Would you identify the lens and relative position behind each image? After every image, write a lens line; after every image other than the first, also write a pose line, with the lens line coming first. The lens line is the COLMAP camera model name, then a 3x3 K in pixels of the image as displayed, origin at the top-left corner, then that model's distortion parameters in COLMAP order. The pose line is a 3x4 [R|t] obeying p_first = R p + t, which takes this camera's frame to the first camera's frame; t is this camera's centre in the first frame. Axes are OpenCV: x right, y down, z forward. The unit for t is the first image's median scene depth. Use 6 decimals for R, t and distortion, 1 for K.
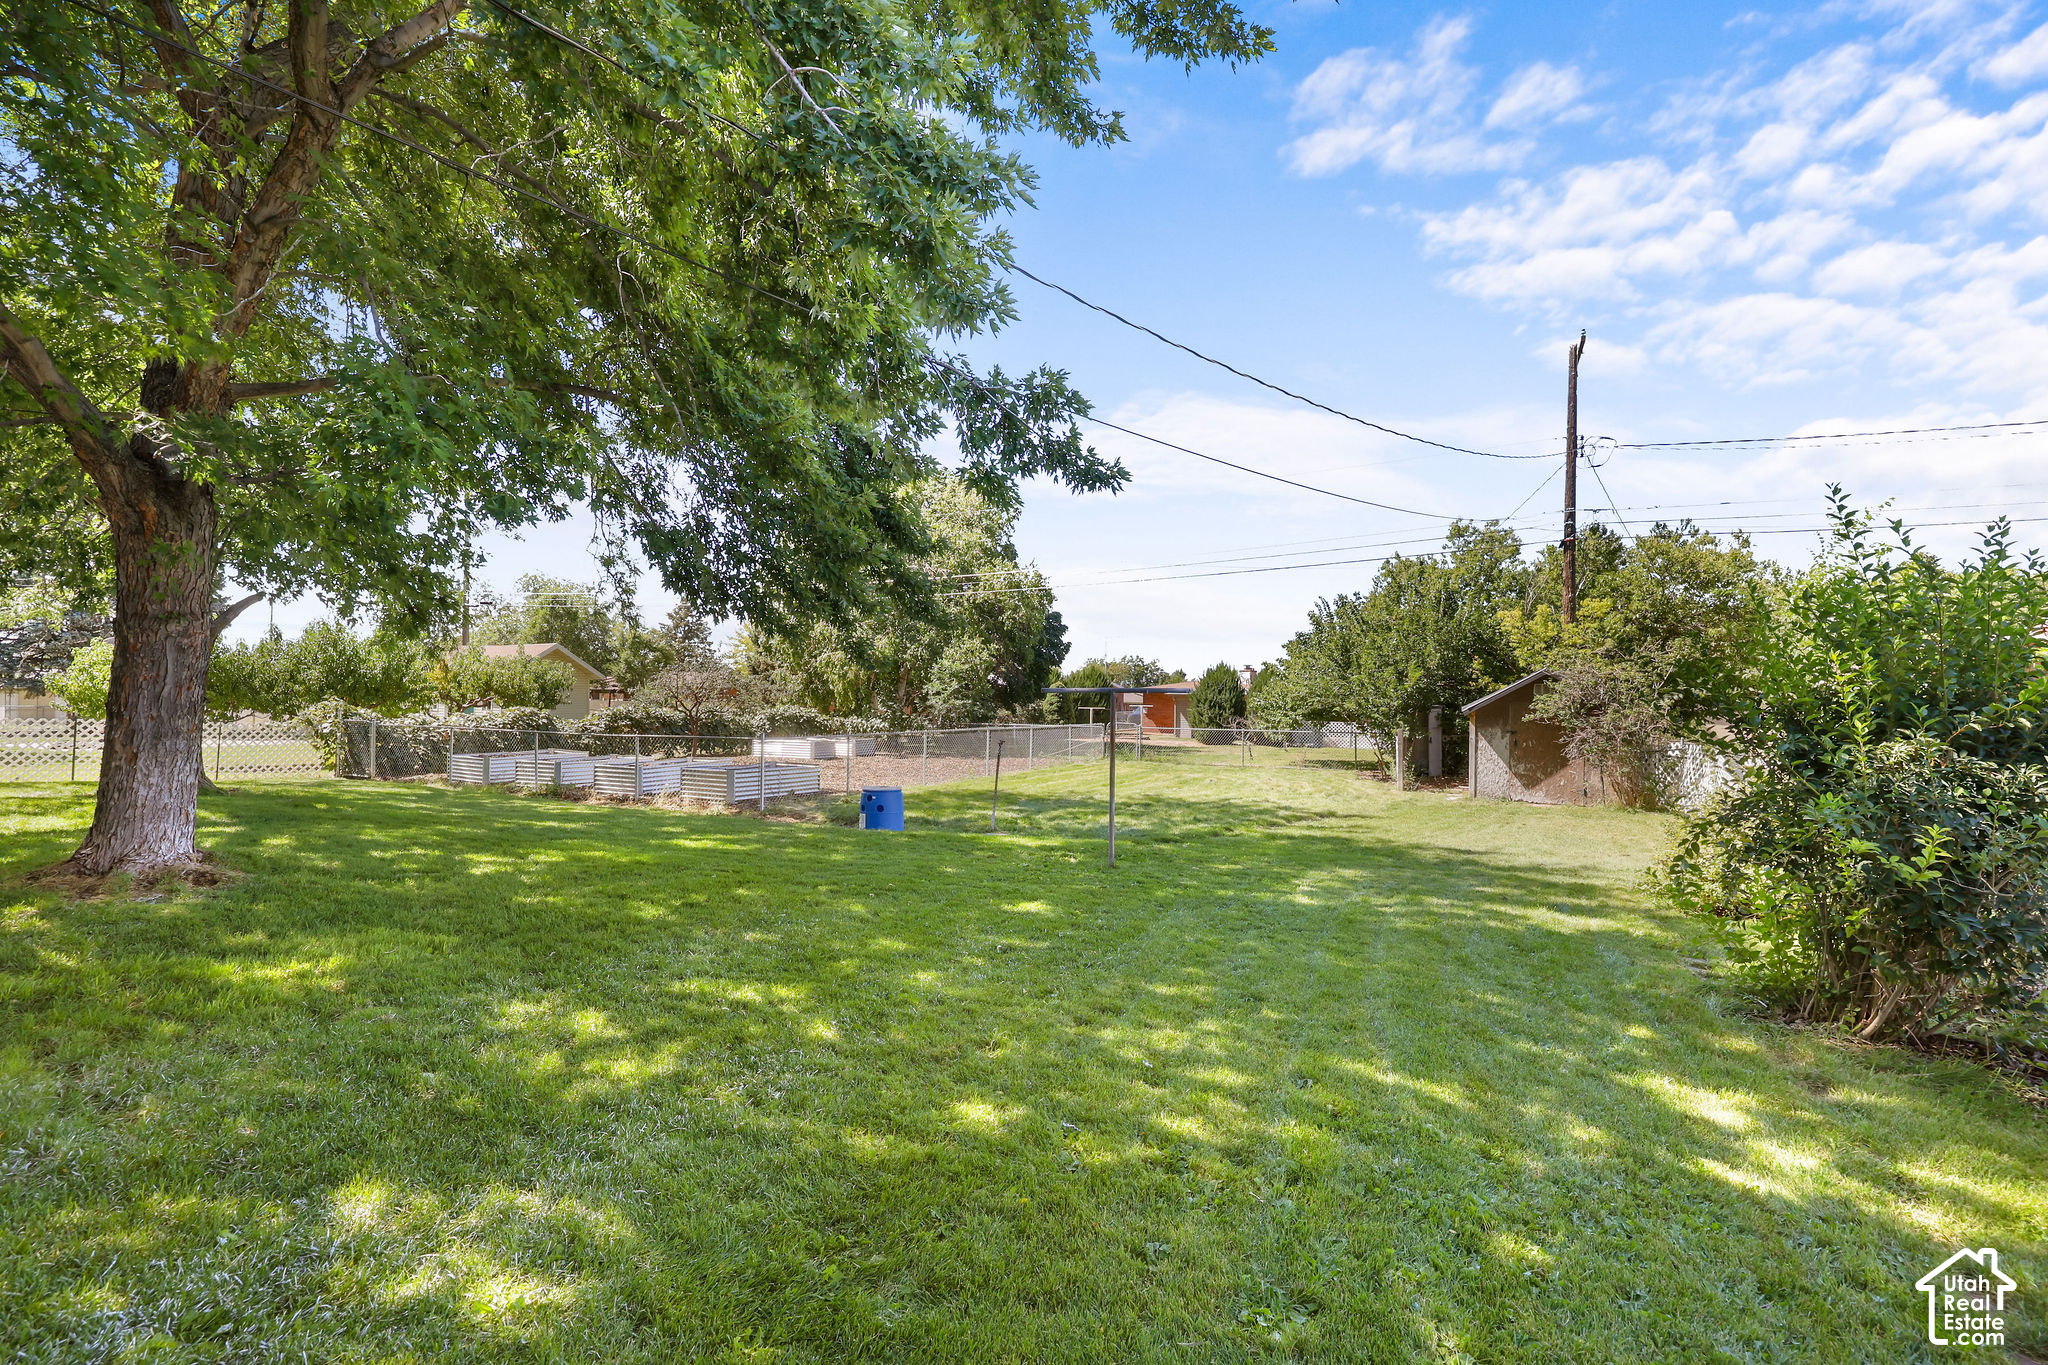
lens RADIAL K [[919.5, 0, 1024.5], [0, 919.5, 684.2], [0, 0, 1]] dist [0.002926, -0.000643]
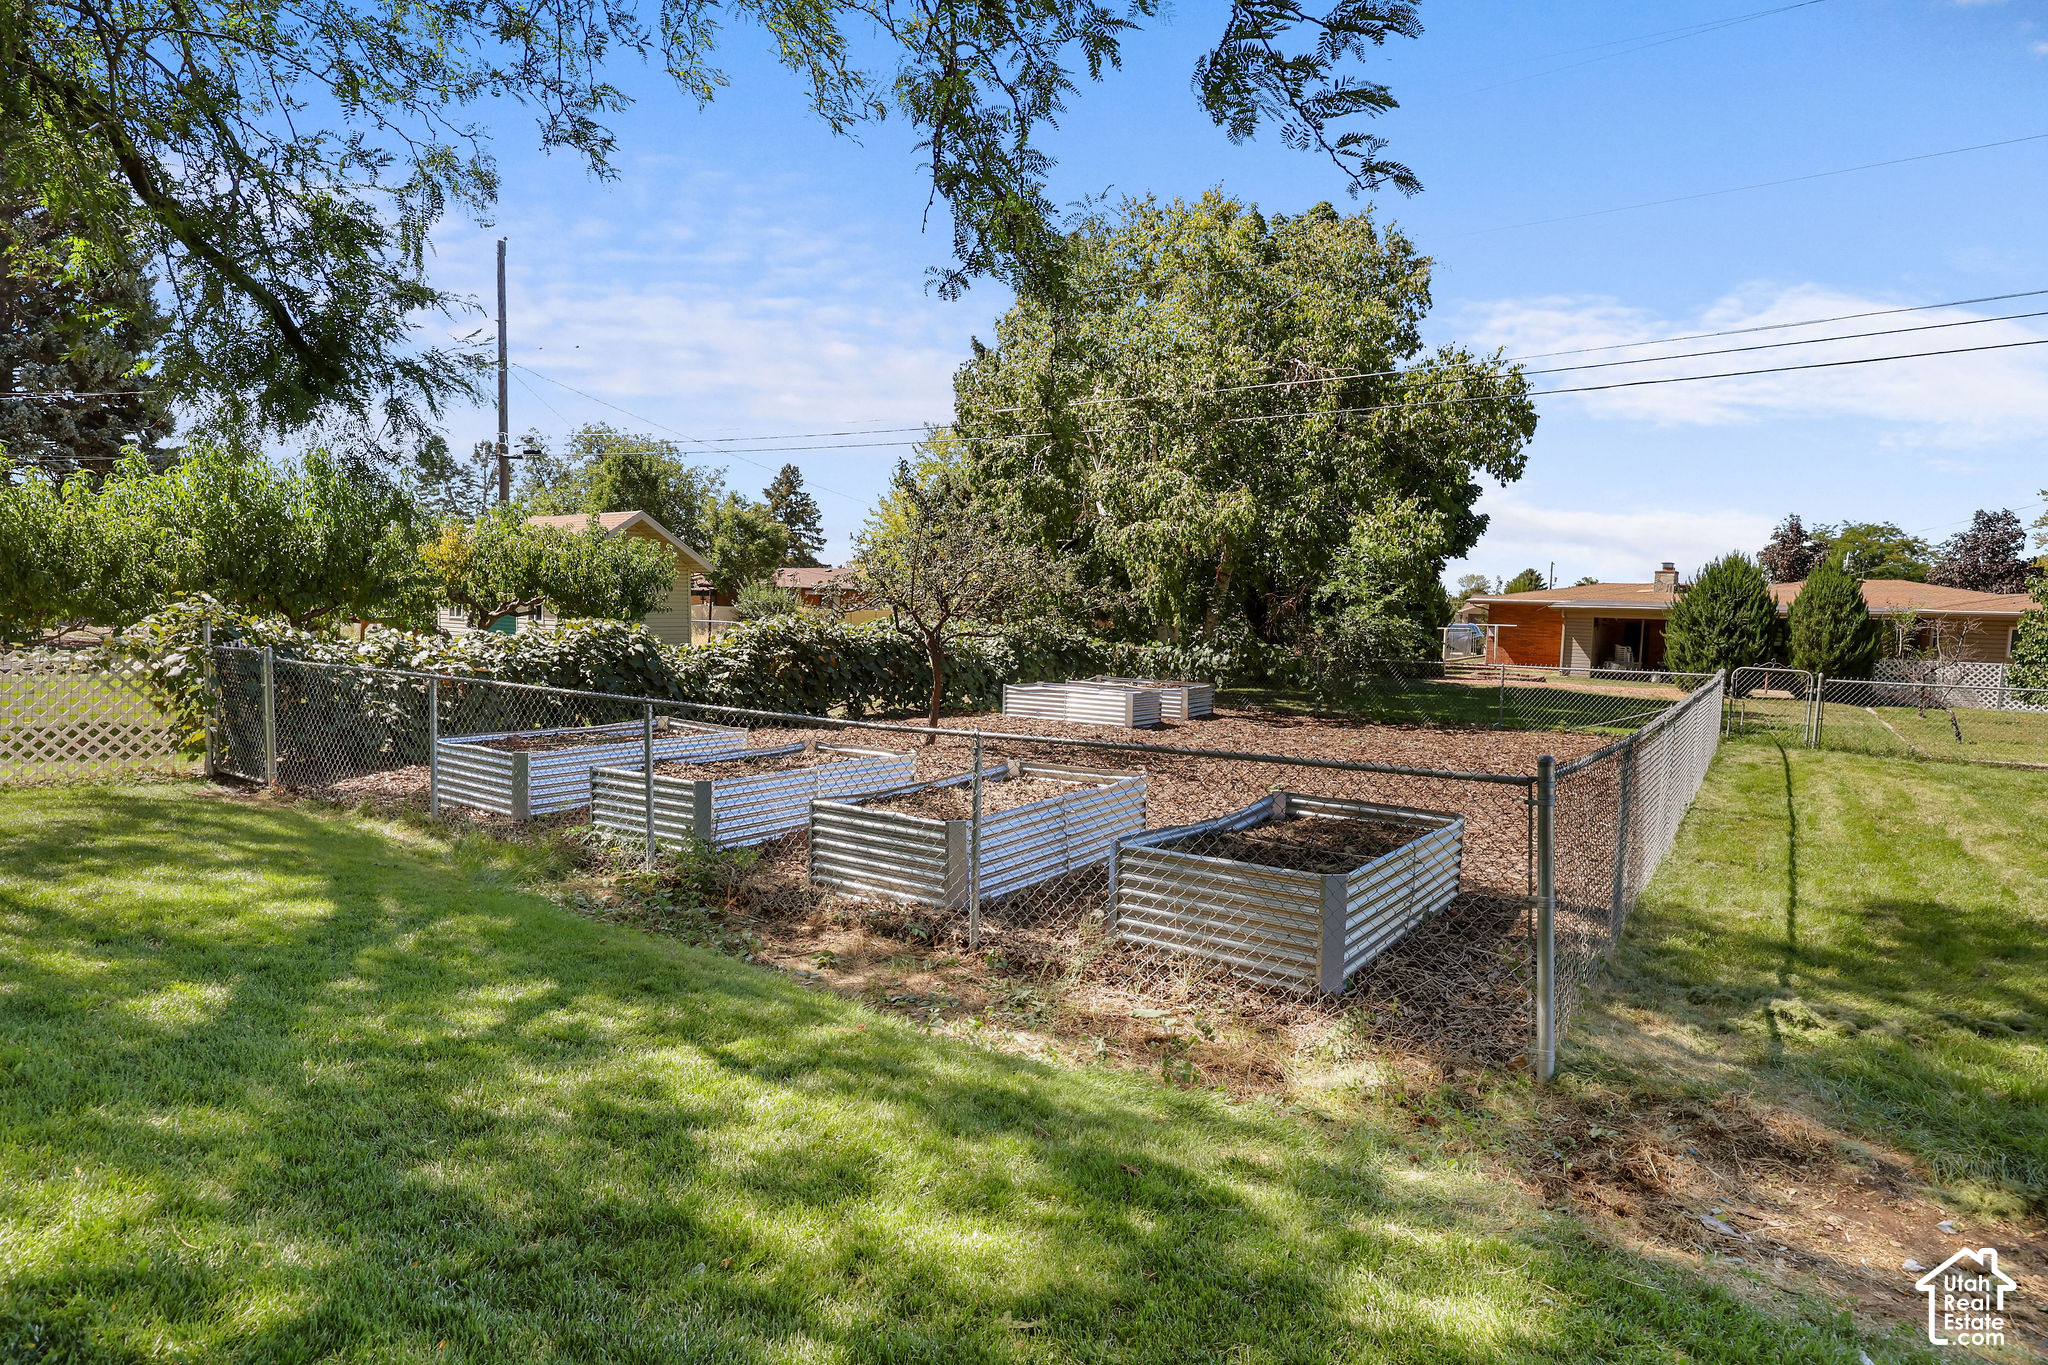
lens RADIAL K [[1132.0, 0, 1030.4], [0, 1132.0, 687.7], [0, 0, 1]] dist [0.003185, 0.000089]
pose [[0.992221, 0.021917, -0.122542, -0.214932], [-0.011299, 0.996172, 0.086677, 0.005432], [0.123973, -0.084618, 0.988671, 0.382493]]
